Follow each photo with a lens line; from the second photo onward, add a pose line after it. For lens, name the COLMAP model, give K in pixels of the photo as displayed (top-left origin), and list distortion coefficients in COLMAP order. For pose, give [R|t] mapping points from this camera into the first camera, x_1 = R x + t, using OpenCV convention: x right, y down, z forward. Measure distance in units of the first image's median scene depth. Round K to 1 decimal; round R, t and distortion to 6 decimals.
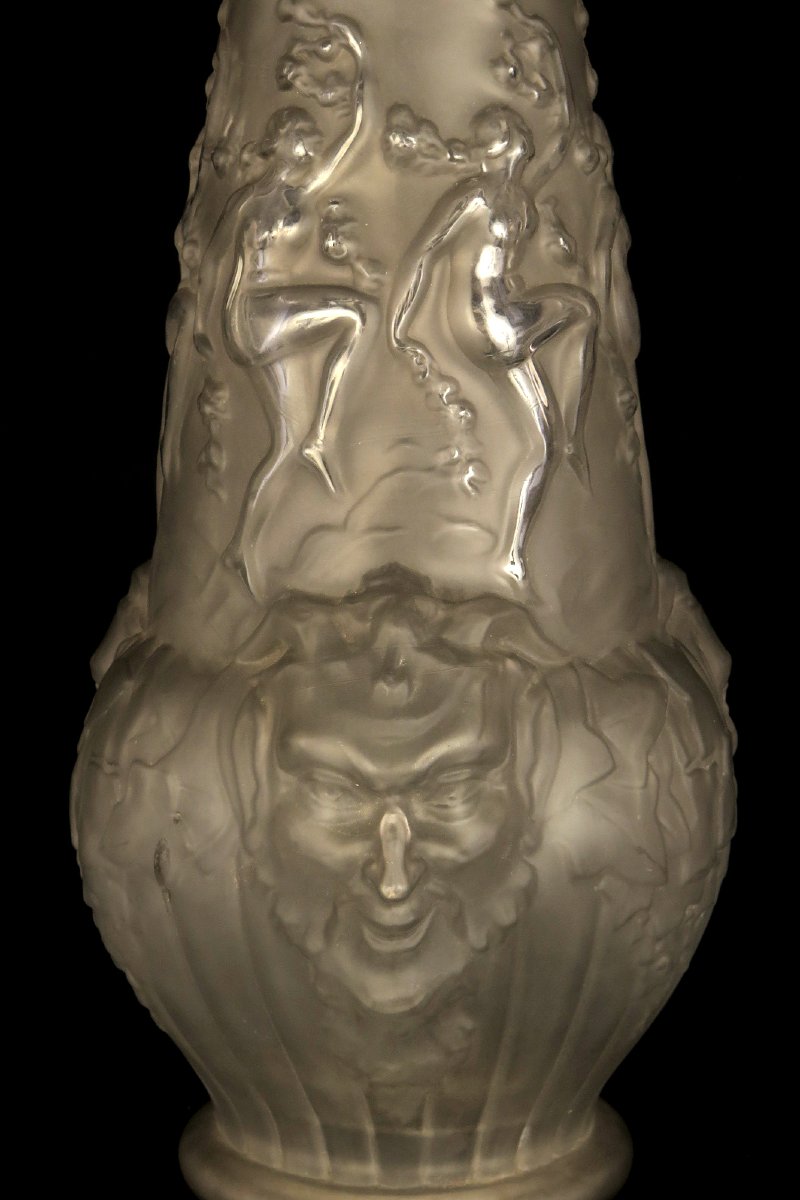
lens RADIAL K [[2330.2, 0, 376.1], [0, 2330.2, 599.4], [0, 0, 1]] dist [-0.096301, 0.000000]
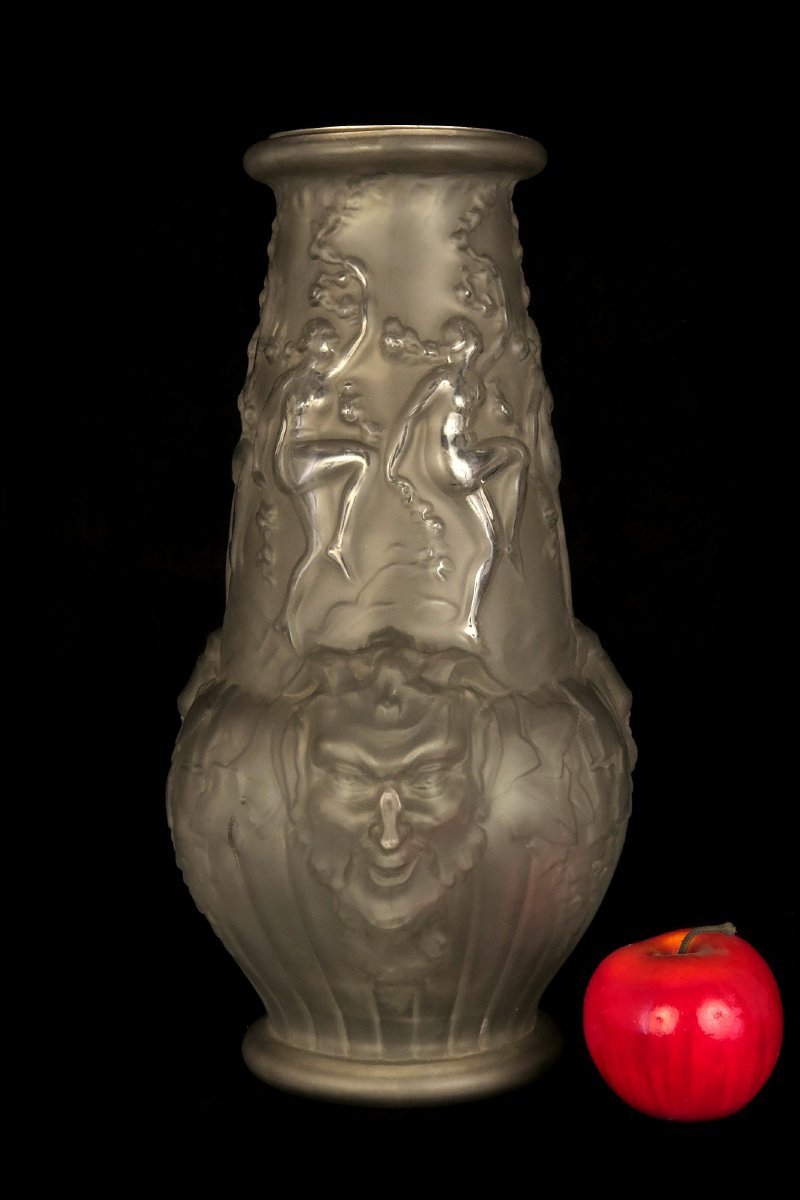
lens RADIAL K [[2258.0, 0, 401.5], [0, 2258.0, 601.7], [0, 0, 1]] dist [-0.096165, 0.000000]
pose [[0.999981, -0.006102, 0.000575, 0.014124], [0.006119, 0.999348, -0.035595, 0.019241], [-0.000357, 0.035598, 0.999366, -0.425657]]
